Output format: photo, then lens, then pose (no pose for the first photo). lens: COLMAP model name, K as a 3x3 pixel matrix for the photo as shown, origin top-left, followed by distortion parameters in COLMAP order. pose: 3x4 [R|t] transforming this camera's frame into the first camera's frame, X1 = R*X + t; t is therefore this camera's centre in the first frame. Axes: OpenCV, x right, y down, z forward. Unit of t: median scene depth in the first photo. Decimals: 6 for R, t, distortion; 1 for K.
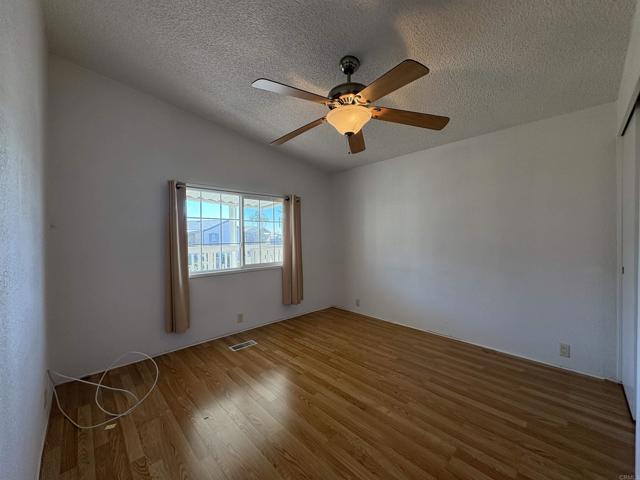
lens RADIAL K [[255.4, 0, 320.4], [0, 255.4, 238.5], [0, 0, 1]] dist [0.002011, 0.000430]
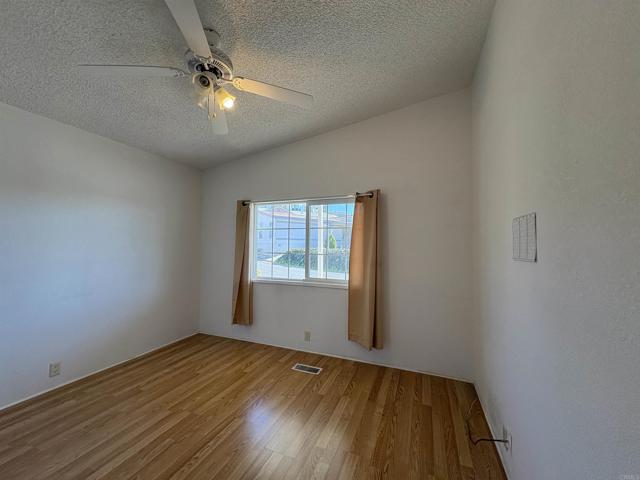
lens RADIAL K [[255.4, 0, 320.4], [0, 255.4, 238.5], [0, 0, 1]] dist [0.002011, 0.000430]
pose [[0.403064, -0.012237, -0.915090, 0.570054], [-0.034910, 0.998977, -0.028736, -0.014683], [0.914506, 0.043528, 0.402224, 0.697506]]
